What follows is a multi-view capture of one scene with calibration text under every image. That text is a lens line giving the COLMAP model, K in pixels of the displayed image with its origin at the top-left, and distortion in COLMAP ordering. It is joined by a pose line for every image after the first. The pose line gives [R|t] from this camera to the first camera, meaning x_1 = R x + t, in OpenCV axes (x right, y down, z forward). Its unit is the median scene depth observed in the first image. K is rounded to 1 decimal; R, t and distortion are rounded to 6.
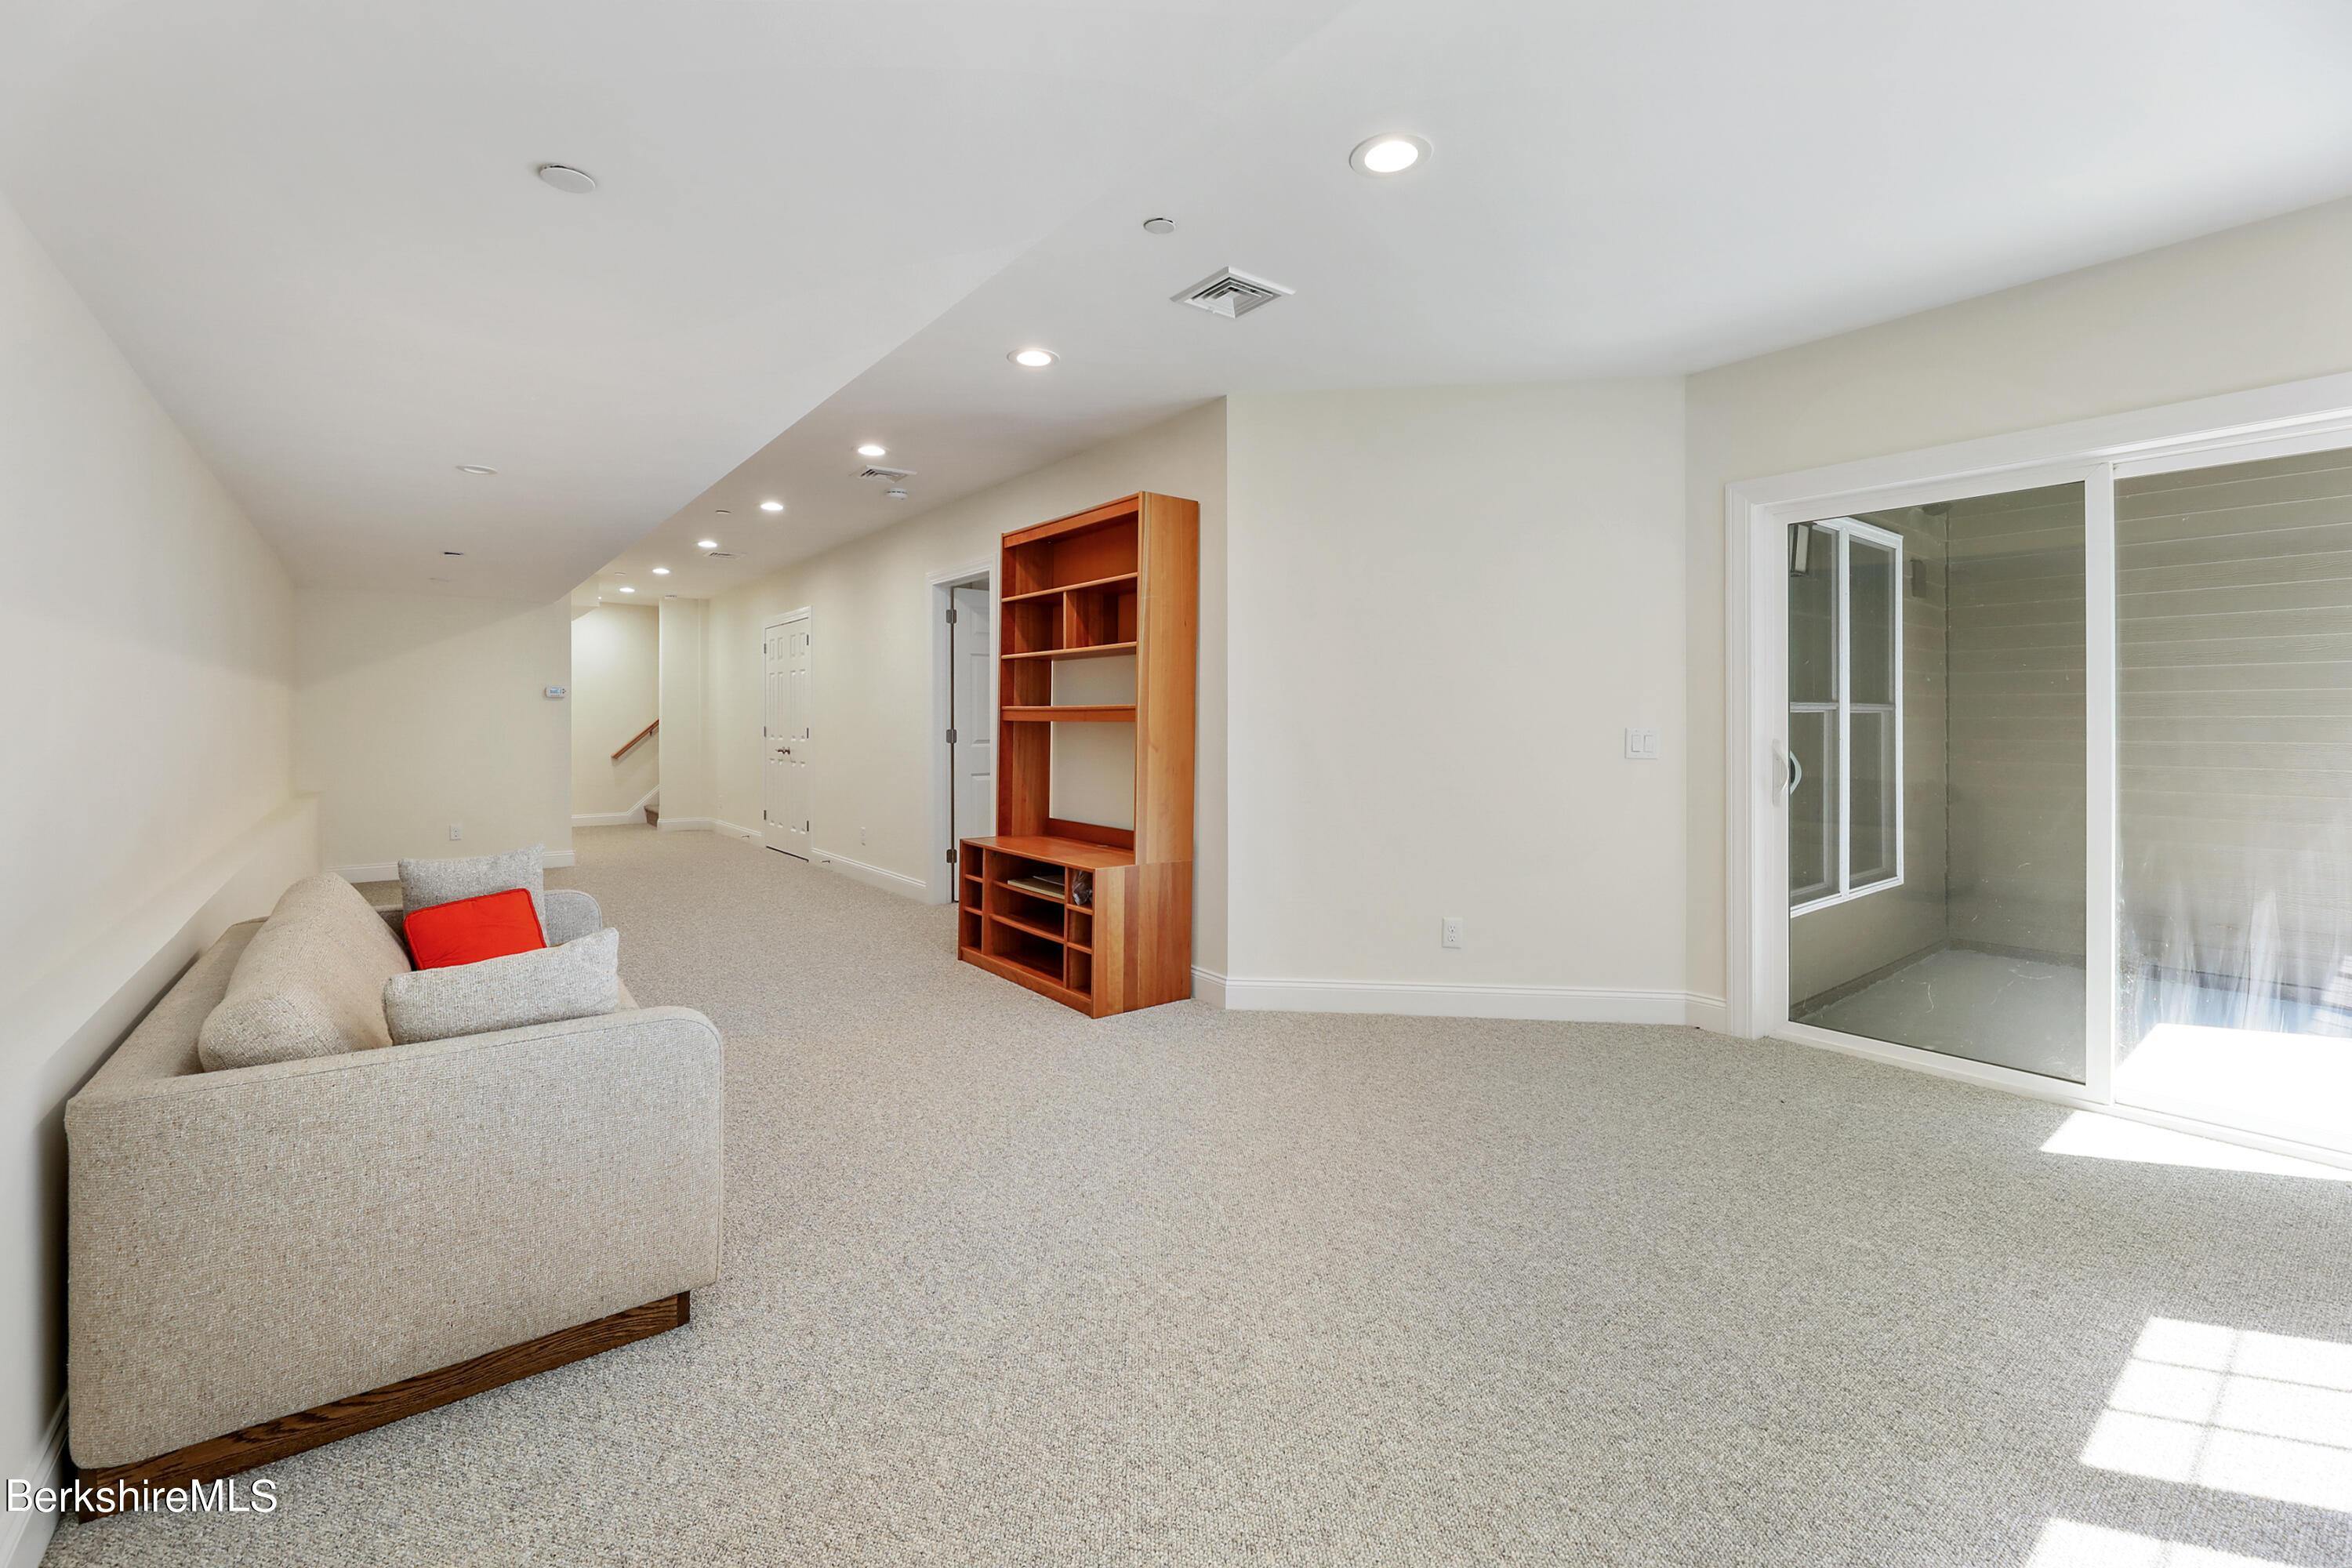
lens RADIAL K [[990.9, 0, 1149.9], [0, 990.9, 722.9], [0, 0, 1]] dist [0.023107, -0.000012]
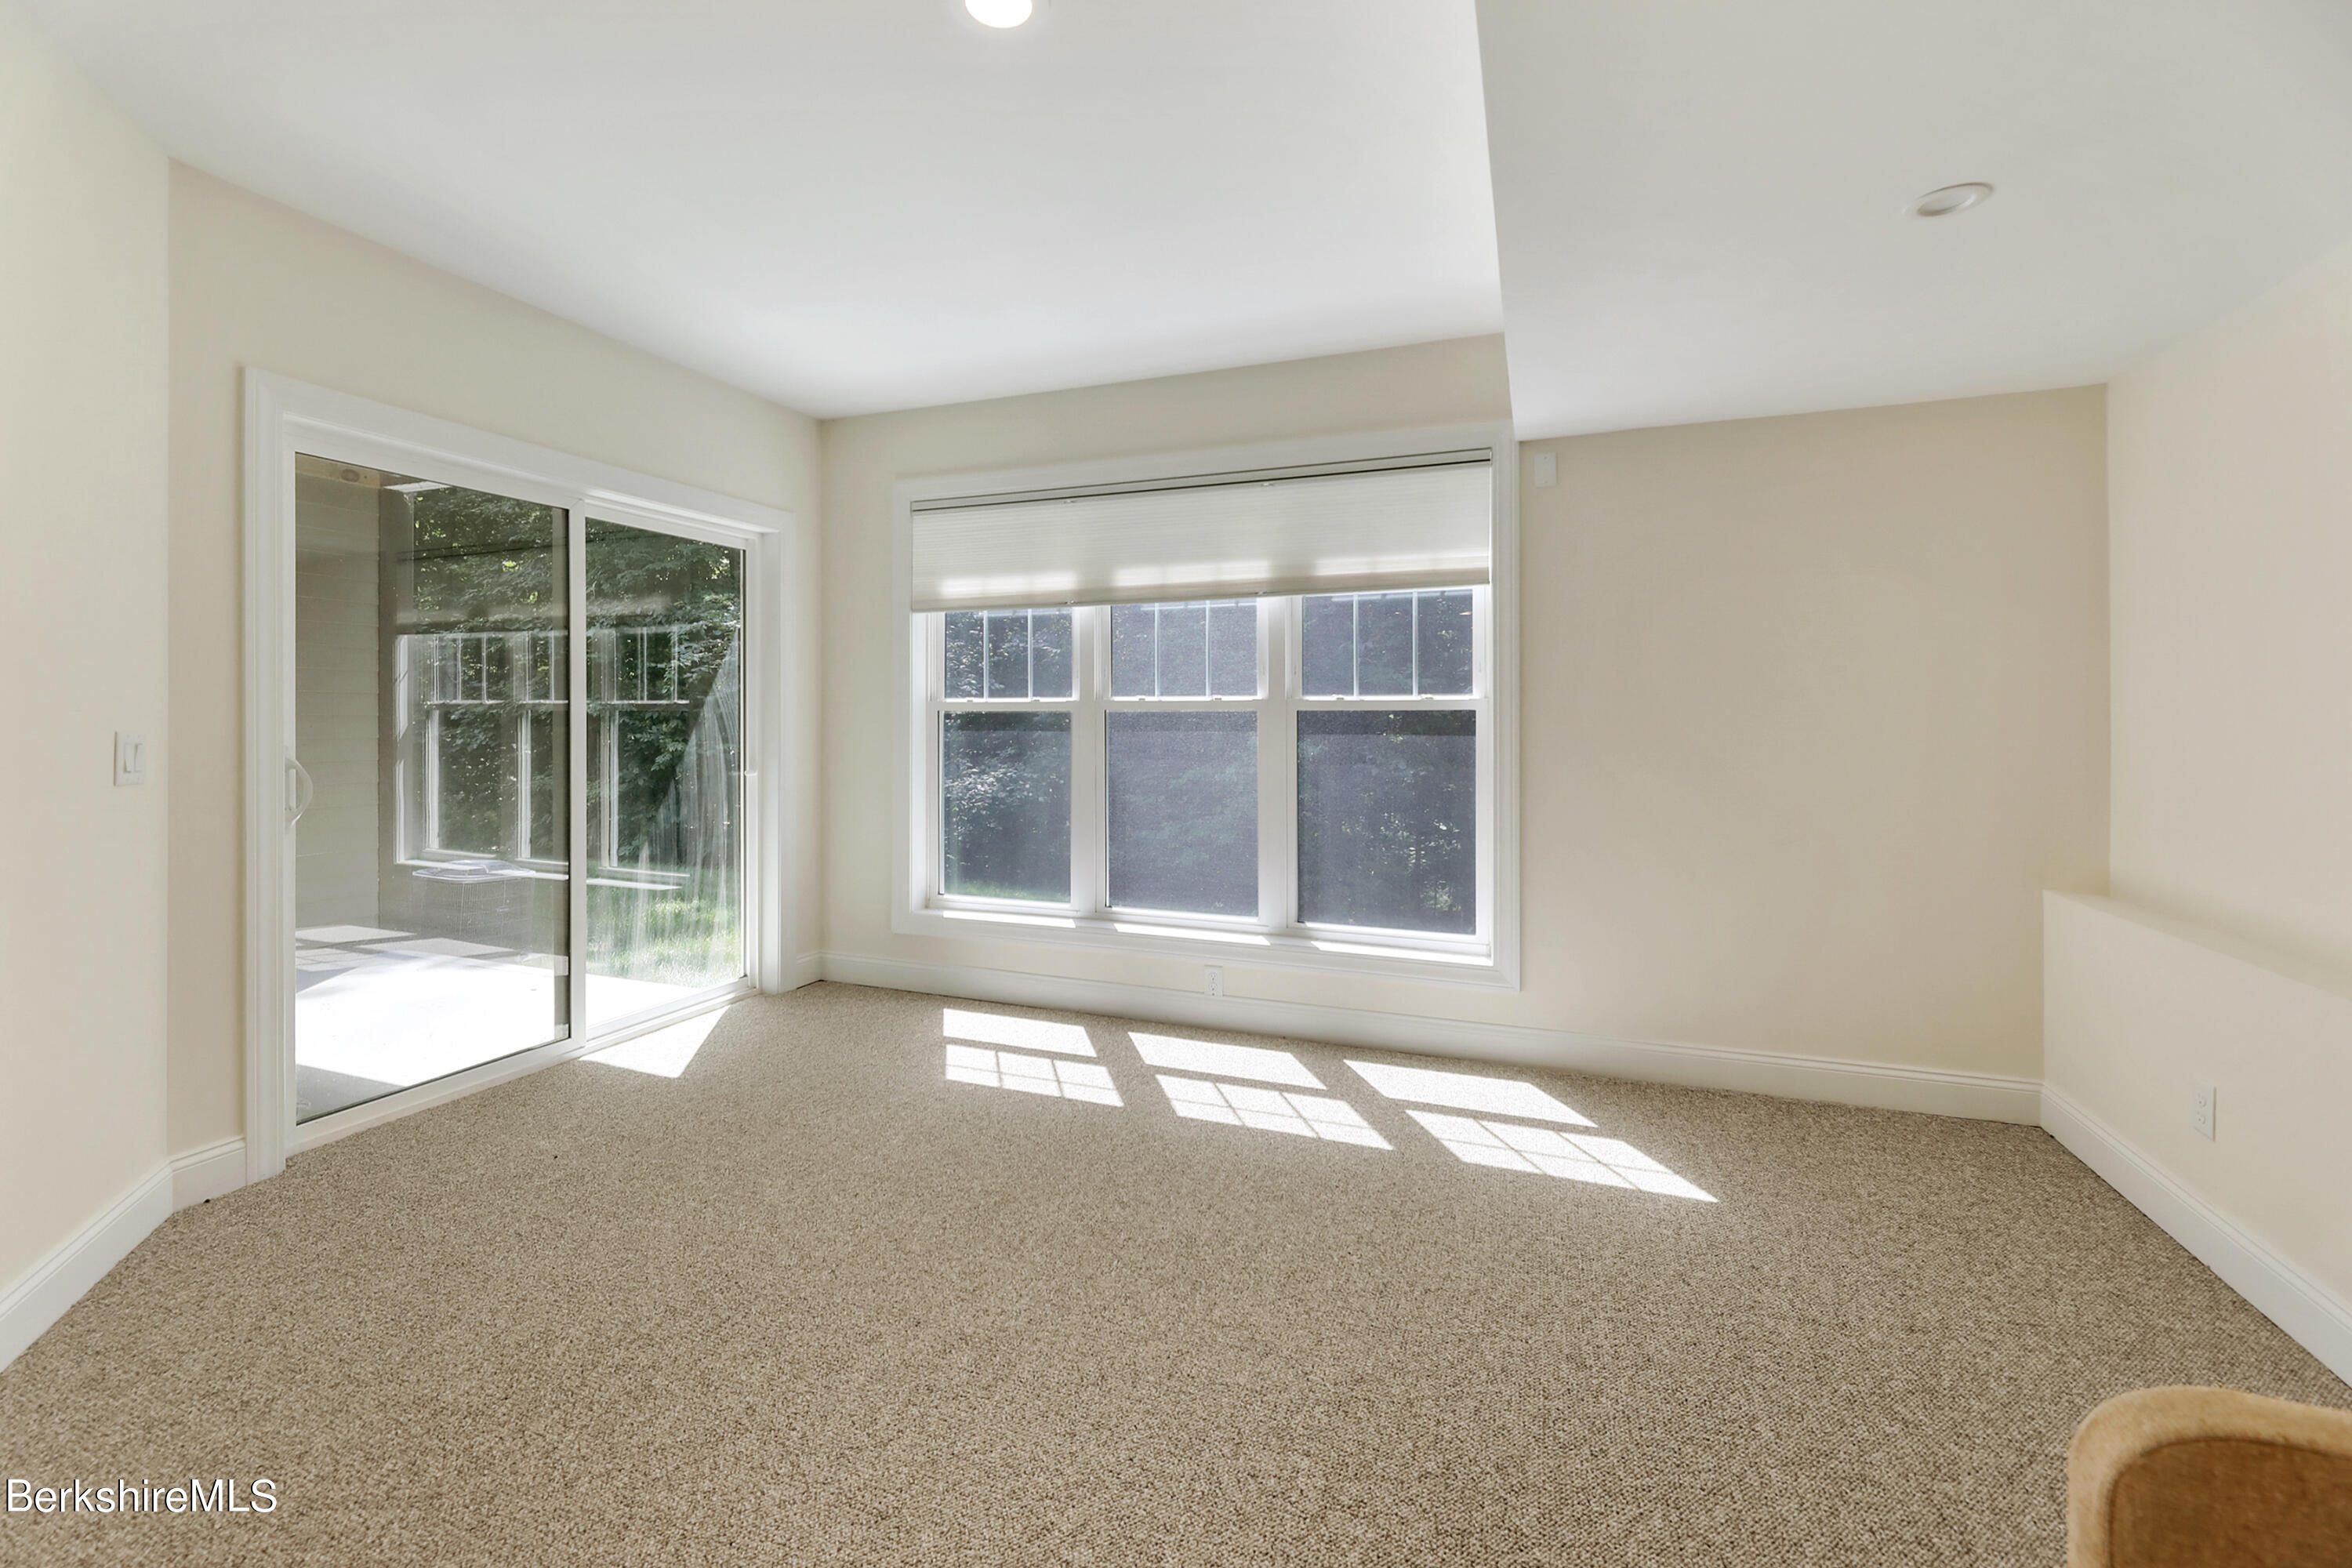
lens RADIAL K [[990.9, 0, 1149.9], [0, 990.9, 722.9], [0, 0, 1]] dist [0.023107, -0.000012]
pose [[-0.512164, -0.004326, 0.858877, -0.393472], [-0.006189, 0.999980, 0.001346, -0.004443], [-0.858865, -0.004626, -0.512181, 1.030861]]
